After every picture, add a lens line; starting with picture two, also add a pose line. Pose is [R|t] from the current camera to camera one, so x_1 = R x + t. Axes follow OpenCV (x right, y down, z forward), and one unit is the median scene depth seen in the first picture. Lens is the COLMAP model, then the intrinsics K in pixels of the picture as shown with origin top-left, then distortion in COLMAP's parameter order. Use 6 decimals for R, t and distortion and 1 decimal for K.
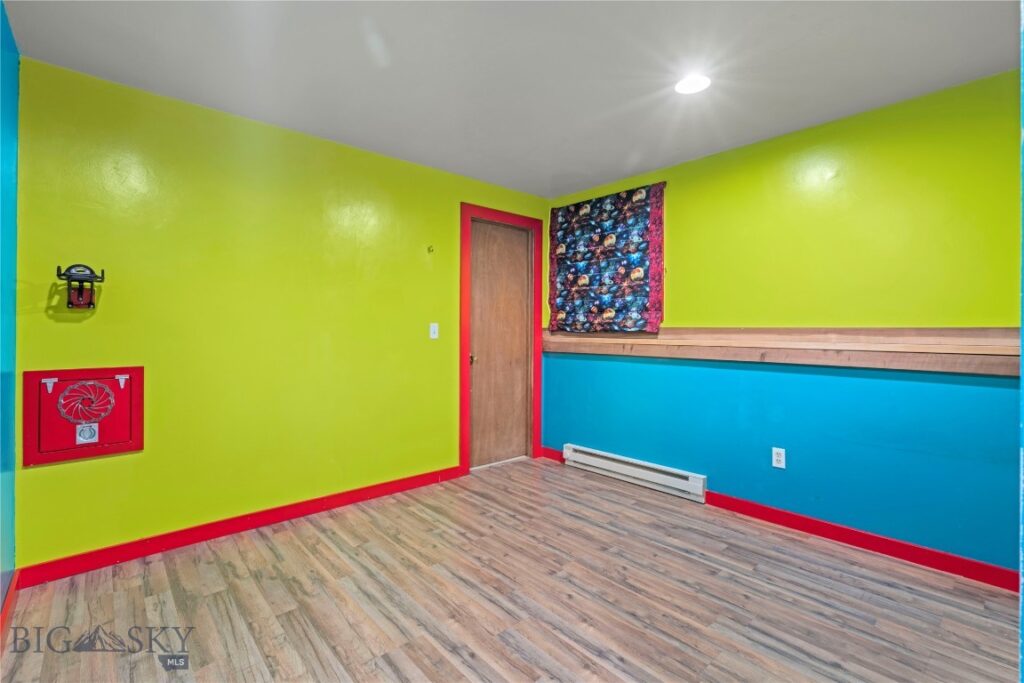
lens RADIAL K [[469.3, 0, 510.6], [0, 469.3, 335.9], [0, 0, 1]] dist [-0.001940, 0.000336]
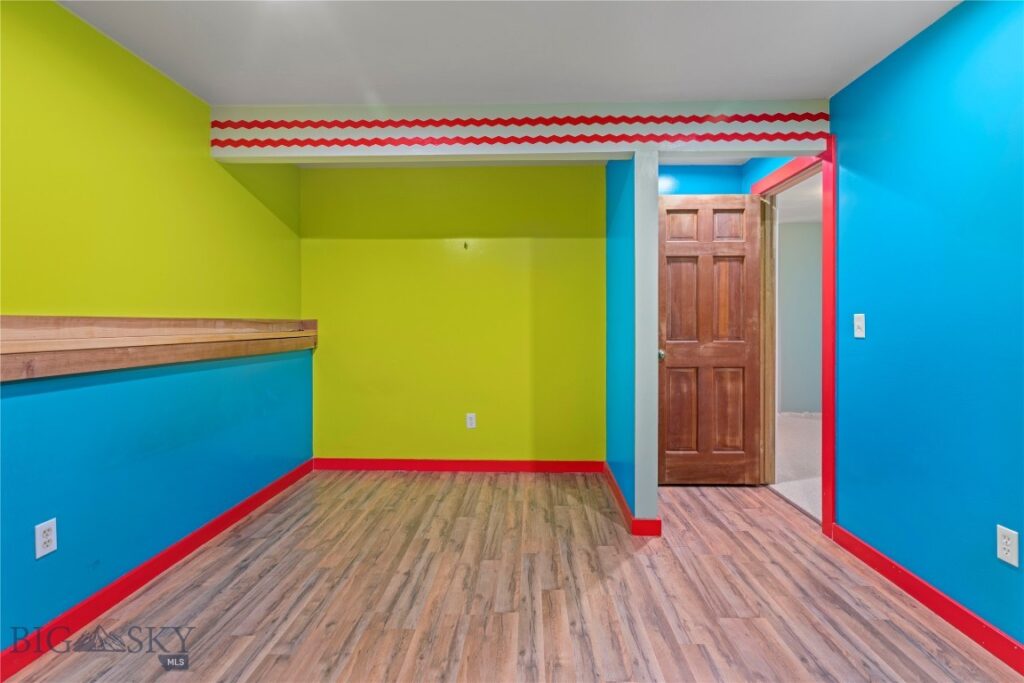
lens RADIAL K [[469.3, 0, 515.7], [0, 469.3, 320.7], [0, 0, 1]] dist [-0.001940, 0.000336]
pose [[-0.724261, -0.000851, 0.689526, -0.355203], [0.004462, 0.999973, 0.005922, -0.017740], [-0.689512, 0.007365, -0.724237, 1.391382]]
